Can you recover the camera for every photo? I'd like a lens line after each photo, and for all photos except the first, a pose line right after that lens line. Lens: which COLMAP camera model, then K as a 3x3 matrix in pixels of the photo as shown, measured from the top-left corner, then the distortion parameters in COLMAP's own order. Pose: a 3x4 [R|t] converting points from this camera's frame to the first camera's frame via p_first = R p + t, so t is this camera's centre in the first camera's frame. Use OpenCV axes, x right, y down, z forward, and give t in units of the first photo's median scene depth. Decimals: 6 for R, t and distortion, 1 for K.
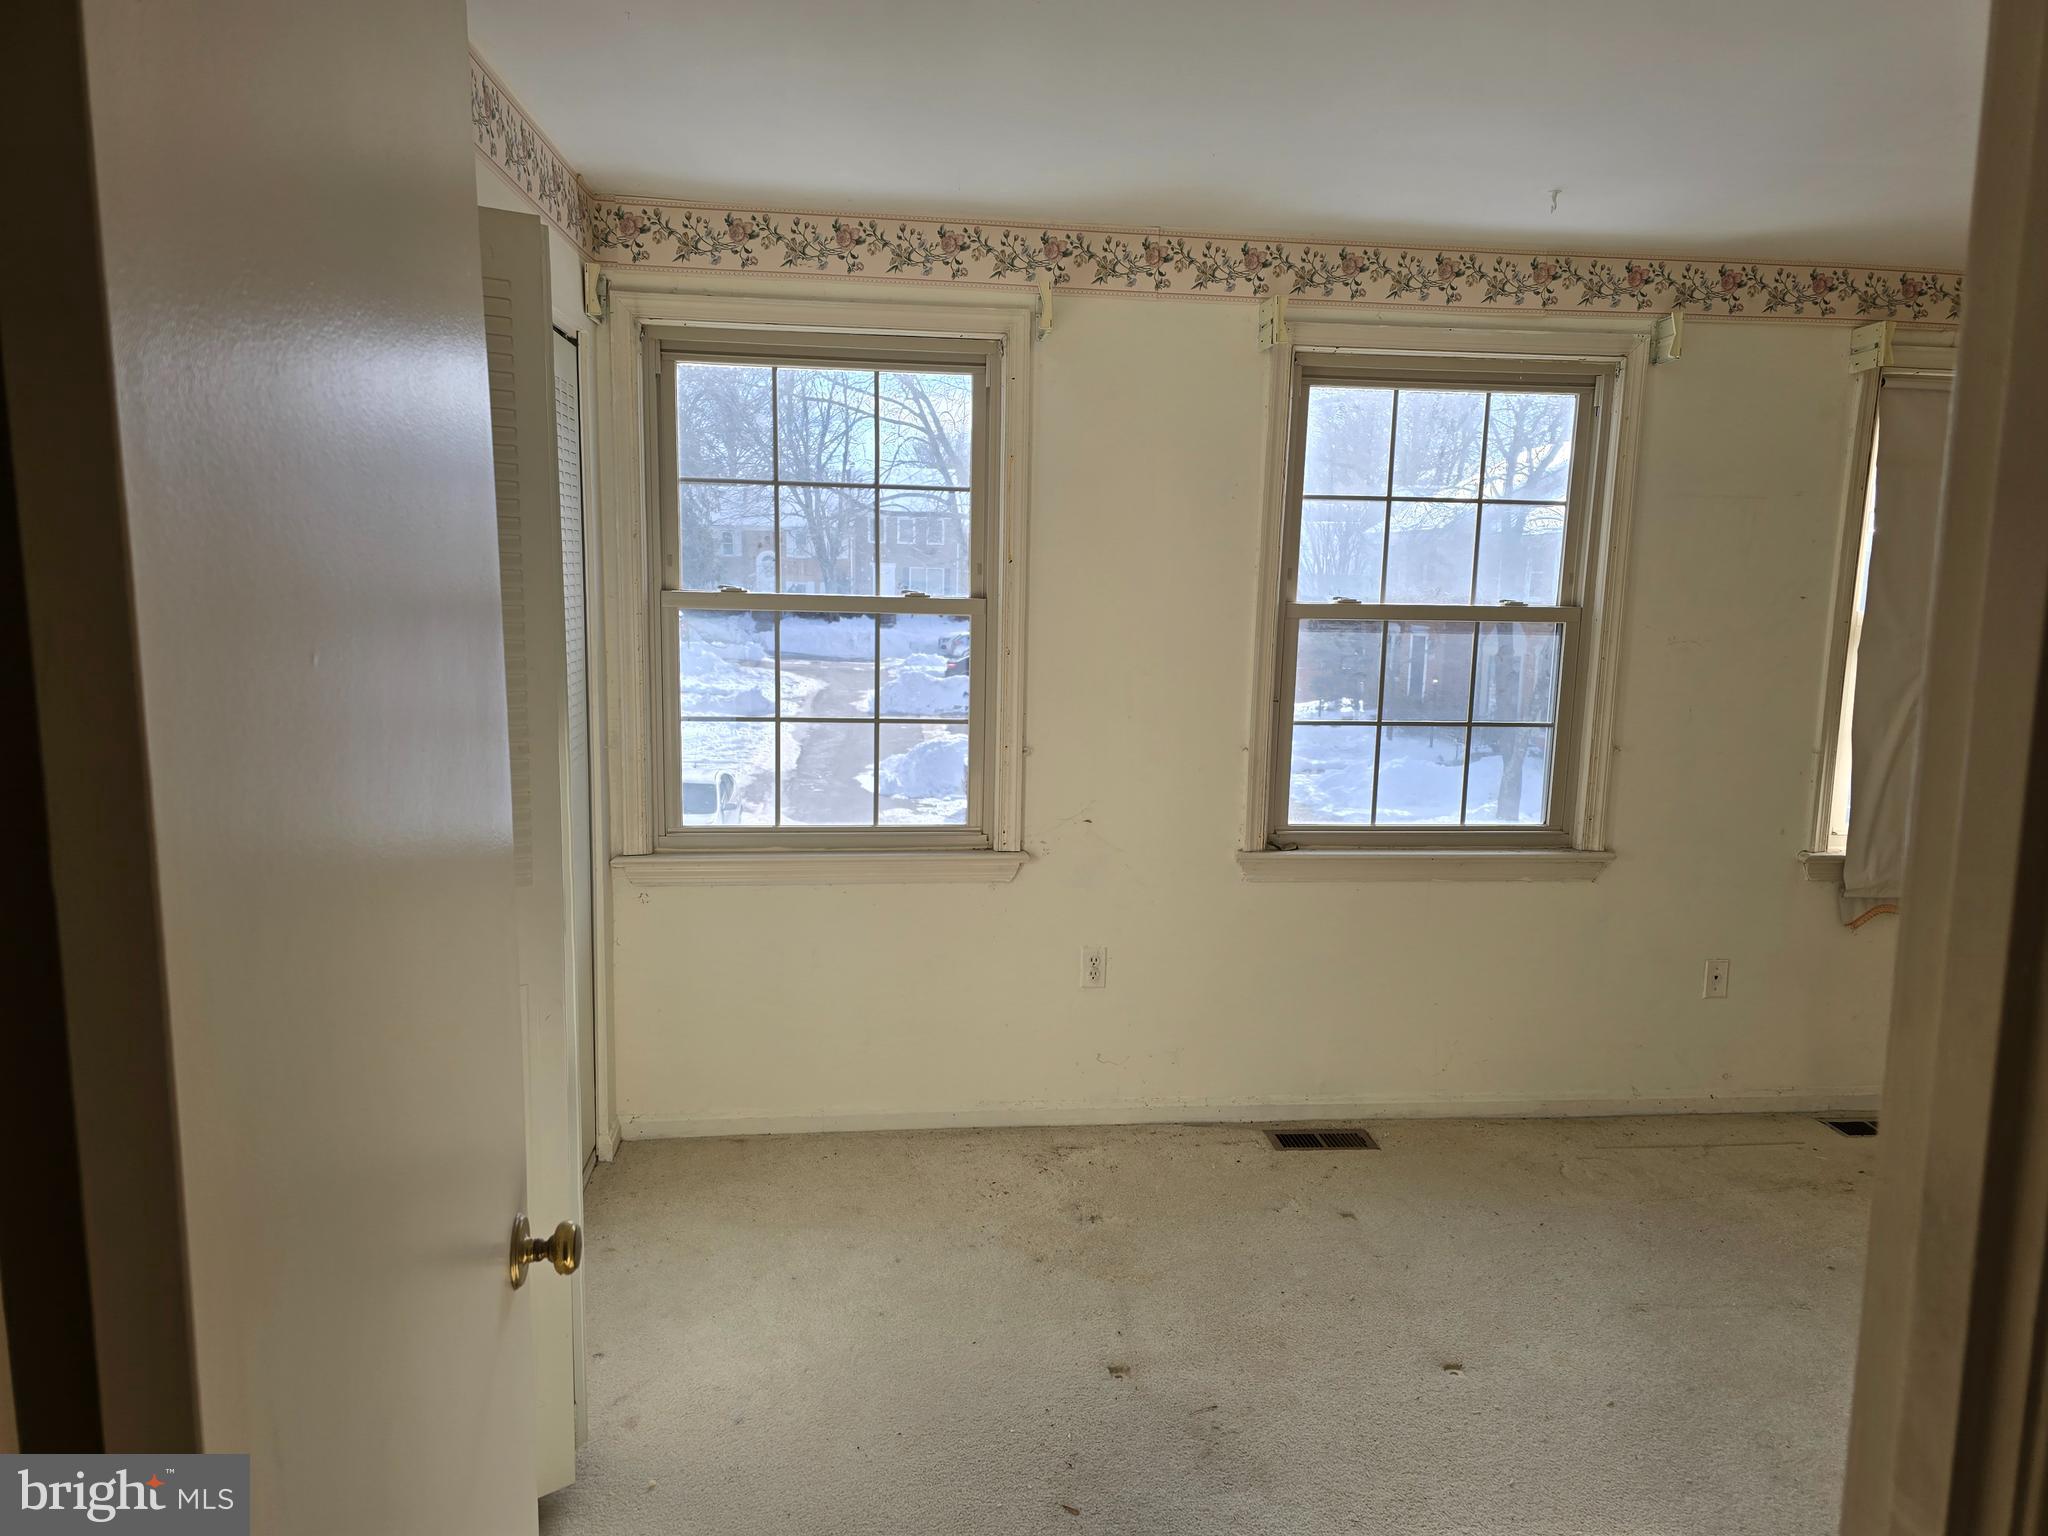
lens RADIAL K [[1375.9, 0, 1023.0], [0, 1375.9, 768.3], [0, 0, 1]] dist [0.090490, -0.005577]
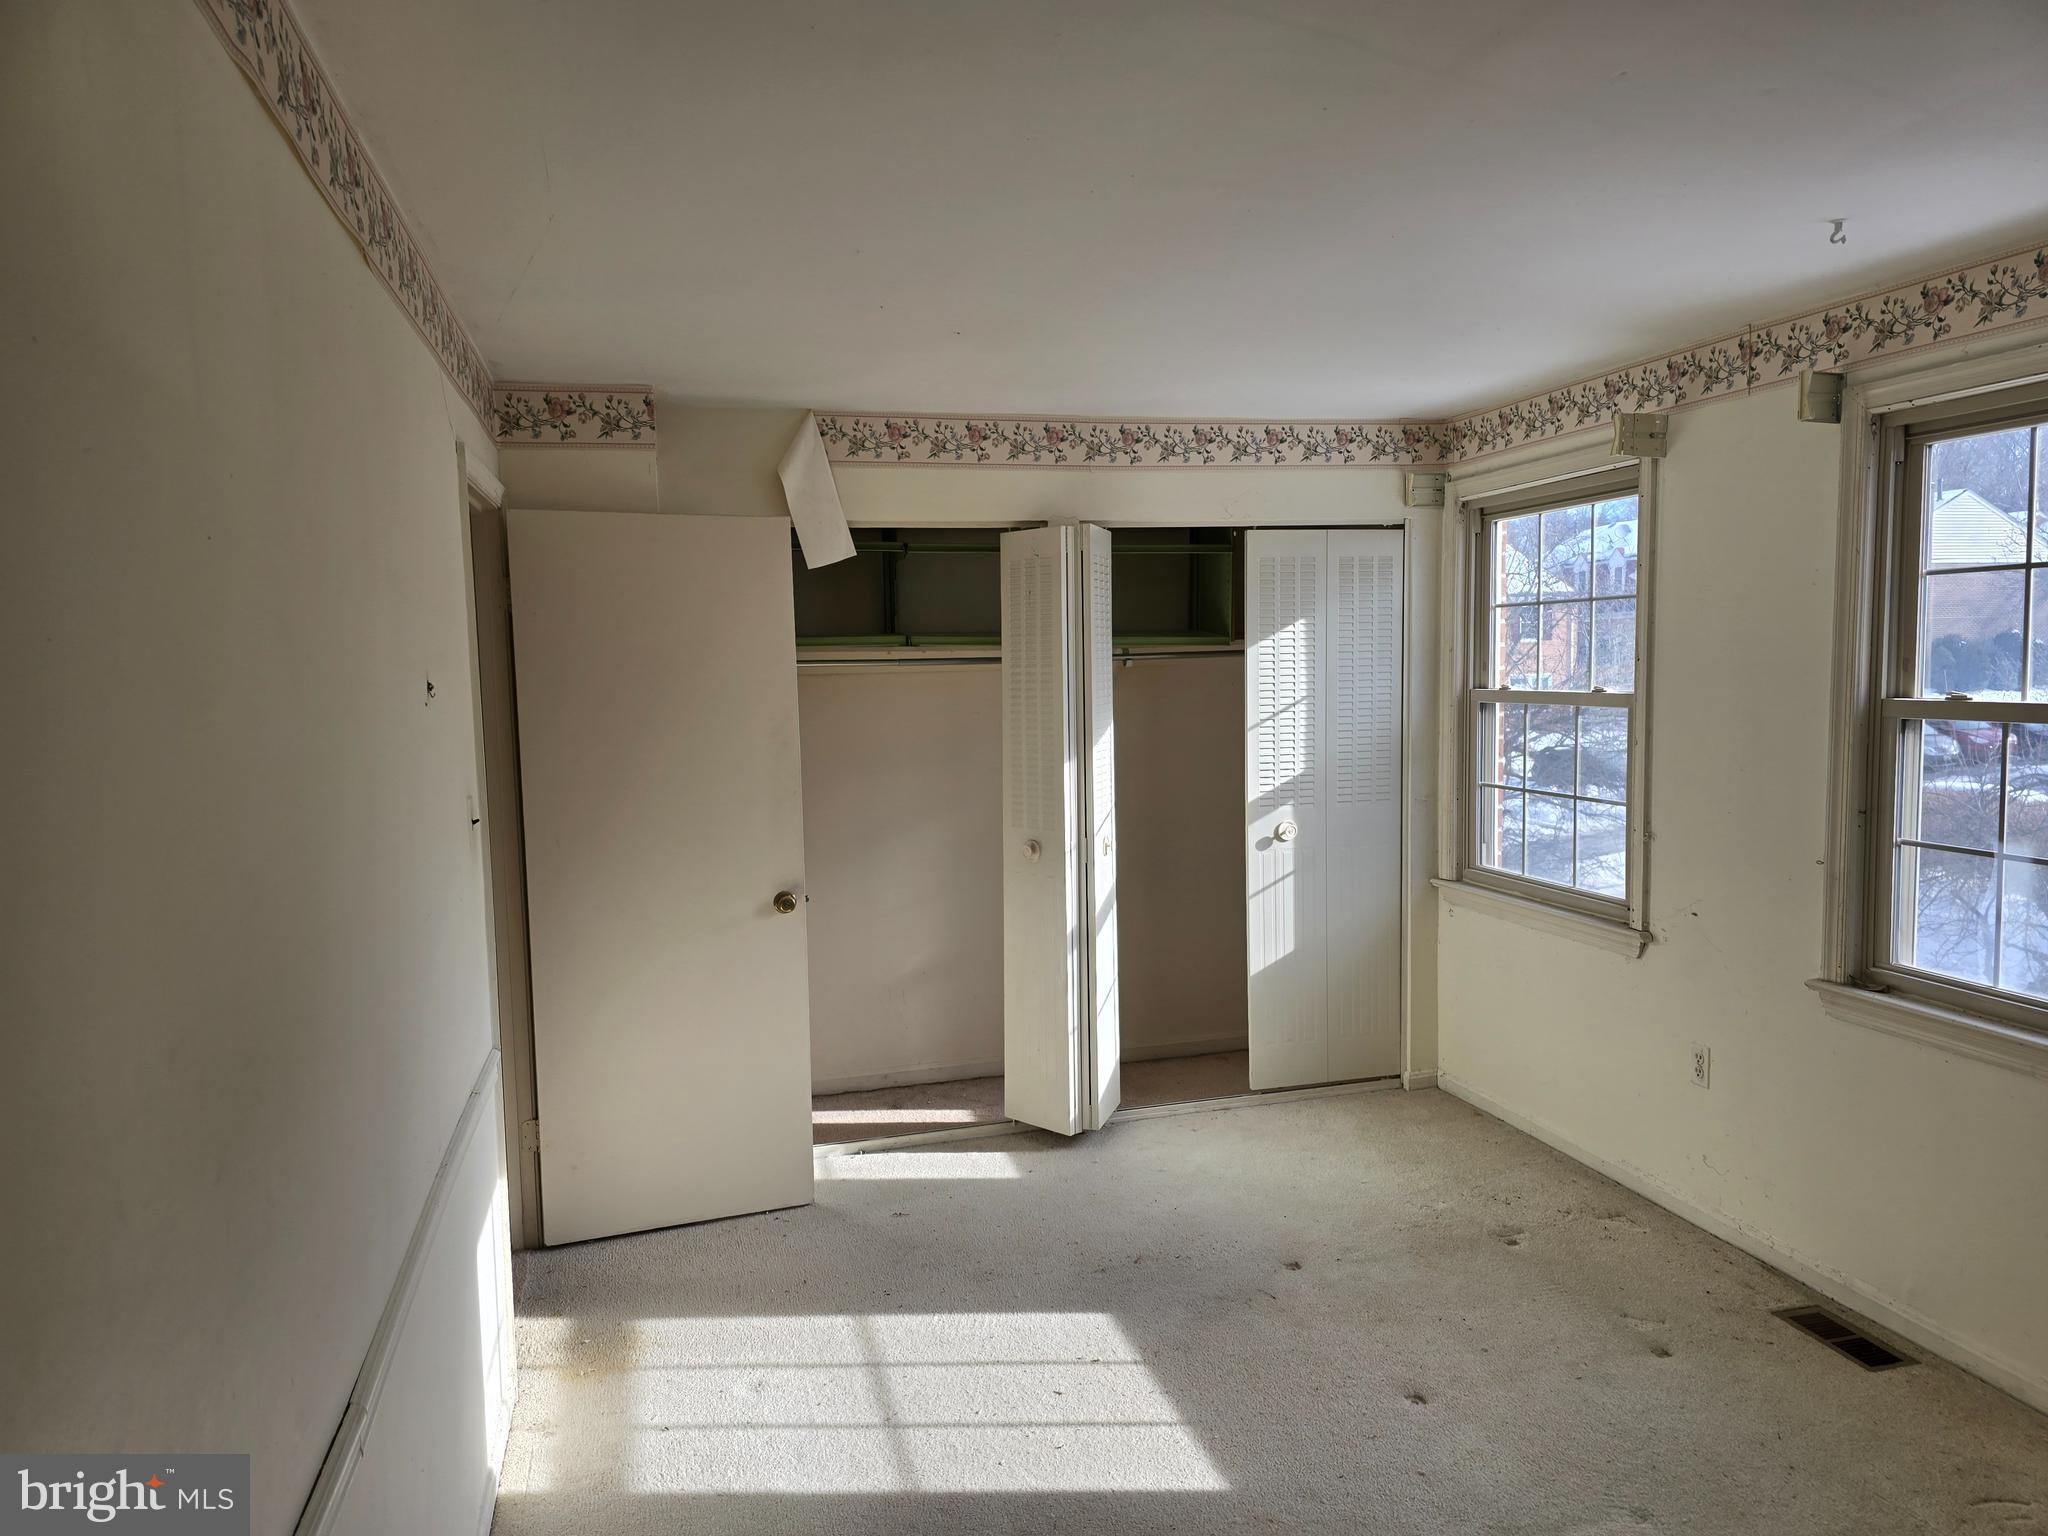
lens RADIAL K [[1375.9, 0, 1021.8], [0, 1375.9, 772.4], [0, 0, 1]] dist [0.090490, -0.005577]
pose [[0.155844, 0.058825, -0.986028, 1.002615], [-0.108660, 0.993188, 0.042078, -0.055803], [0.981787, 0.100584, 0.161175, 0.350556]]
